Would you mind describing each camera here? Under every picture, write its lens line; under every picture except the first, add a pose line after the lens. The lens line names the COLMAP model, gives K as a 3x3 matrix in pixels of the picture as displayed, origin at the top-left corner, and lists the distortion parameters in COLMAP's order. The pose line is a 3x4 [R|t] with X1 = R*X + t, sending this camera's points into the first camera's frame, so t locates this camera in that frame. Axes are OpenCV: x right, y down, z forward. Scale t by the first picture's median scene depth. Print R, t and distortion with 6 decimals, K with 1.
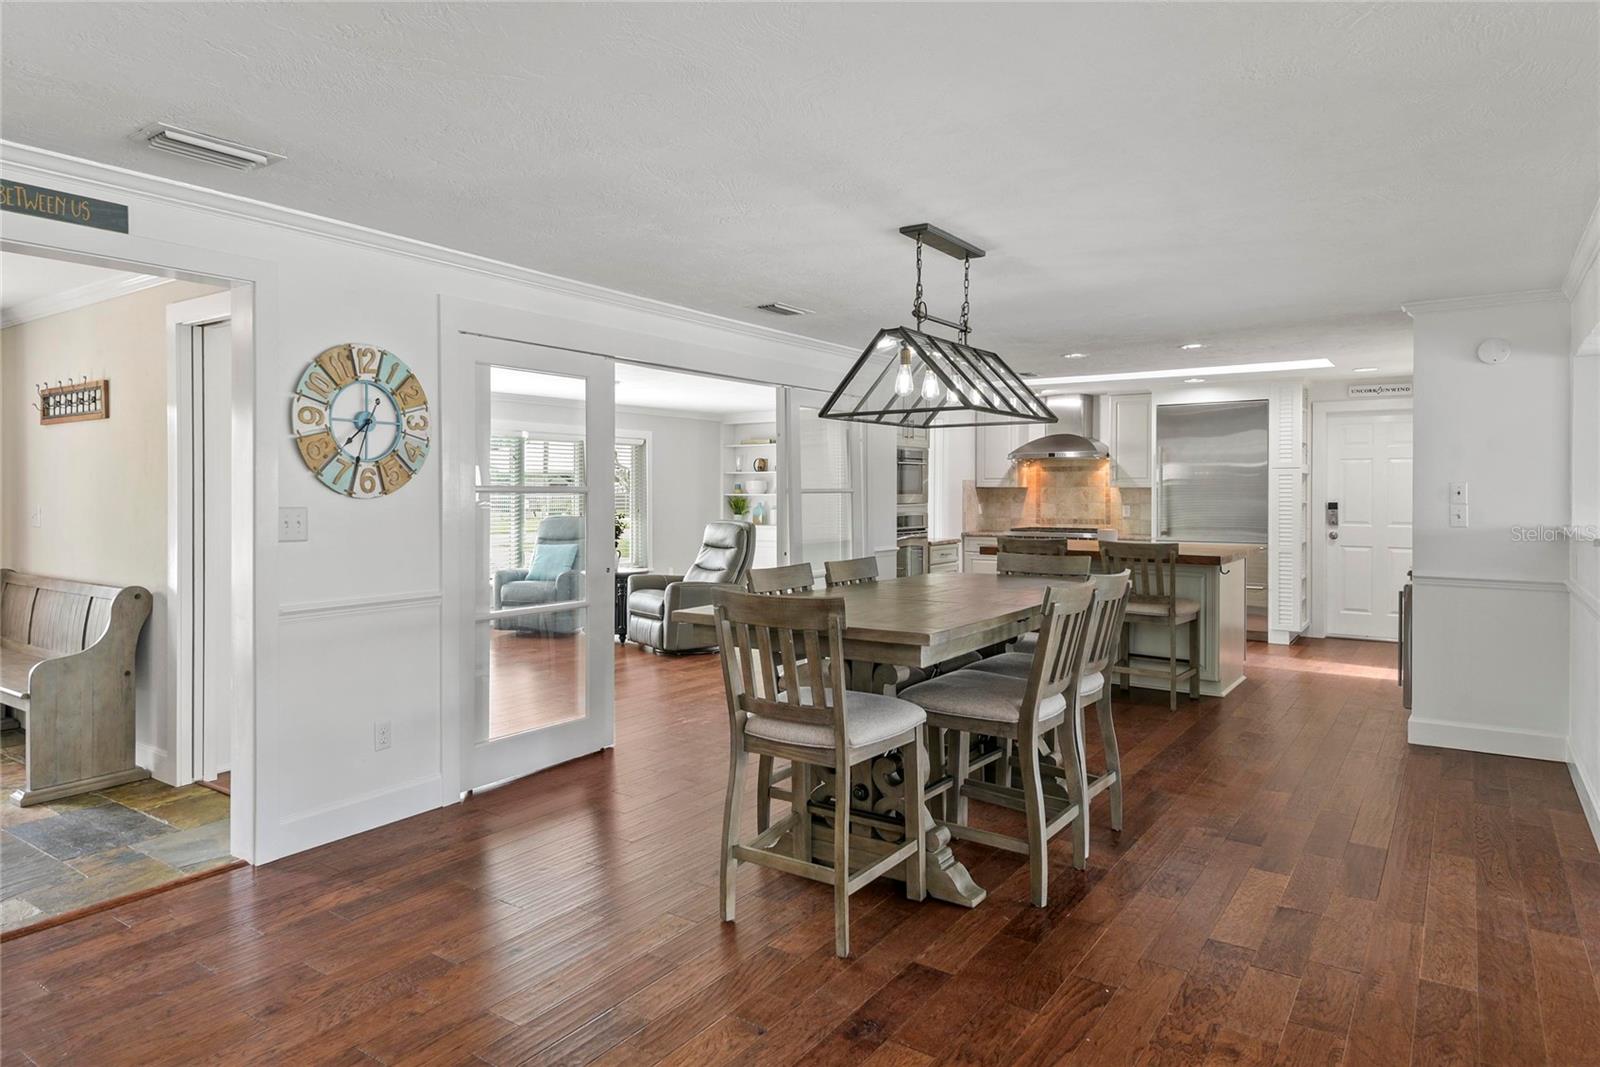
lens RADIAL K [[995.1, 0, 736.8], [0, 995.1, 498.4], [0, 0, 1]] dist [0.037949, -0.013441]
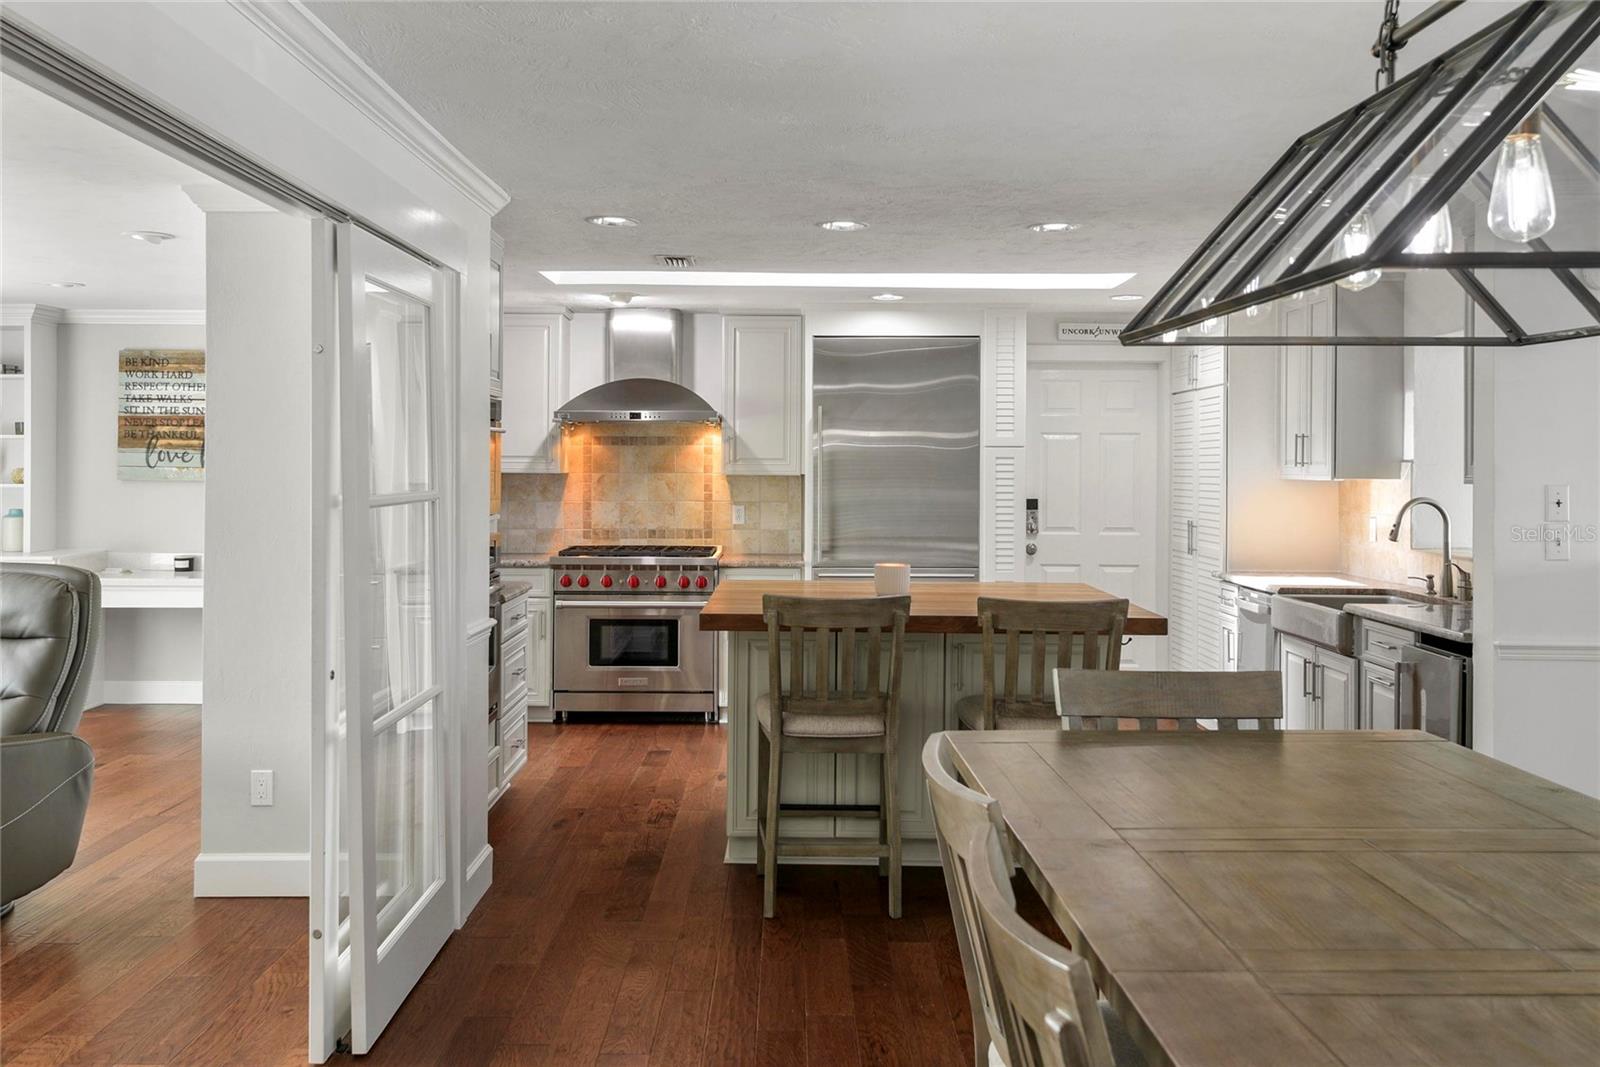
lens RADIAL K [[1440.7, 0, 782.1], [0, 1440.7, 443.0], [0, 0, 1]] dist [0.028808, -0.001932]
pose [[0.812056, 0.011307, 0.583470, -0.125928], [0.000544, 0.999797, -0.020132, -0.018712], [-0.583579, 0.016666, 0.811885, 0.460570]]
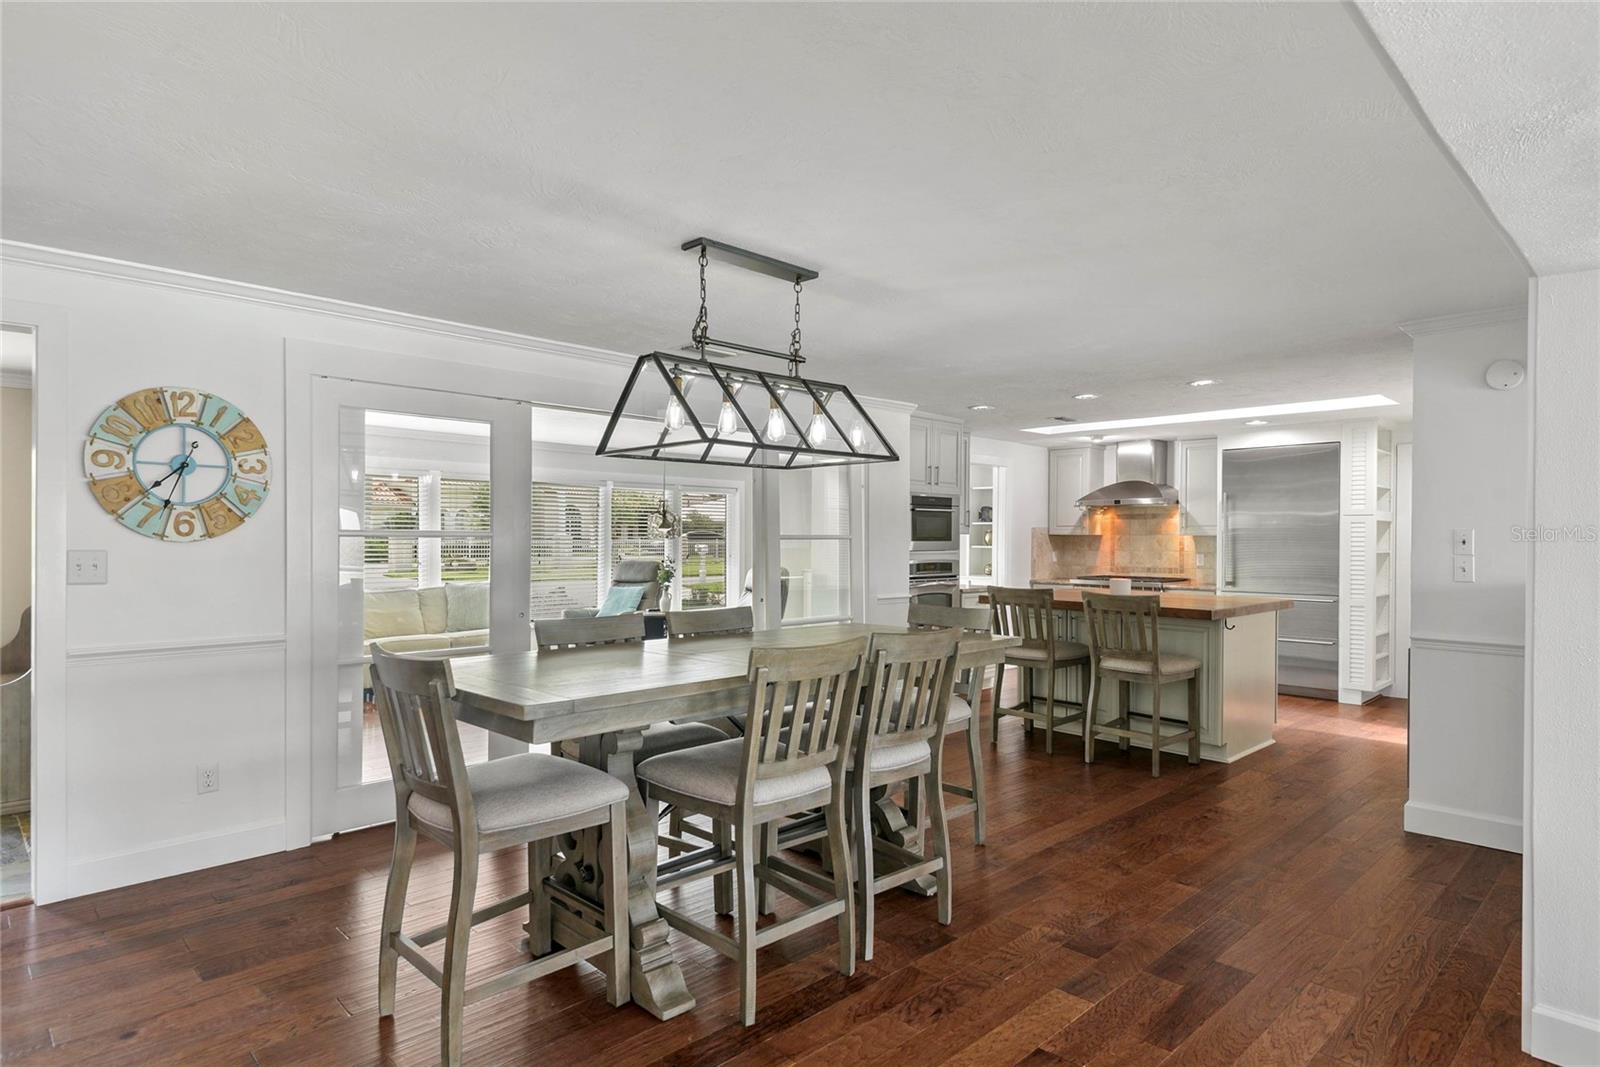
lens RADIAL K [[890.6, 0, 800.9], [0, 890.6, 542.0], [0, 0, 1]] dist [0.030610, -0.012570]
pose [[0.986510, 0.004853, -0.163630, 0.229933], [-0.005393, 0.999981, -0.002855, -0.000186], [0.163613, 0.003699, 0.986518, 0.125020]]
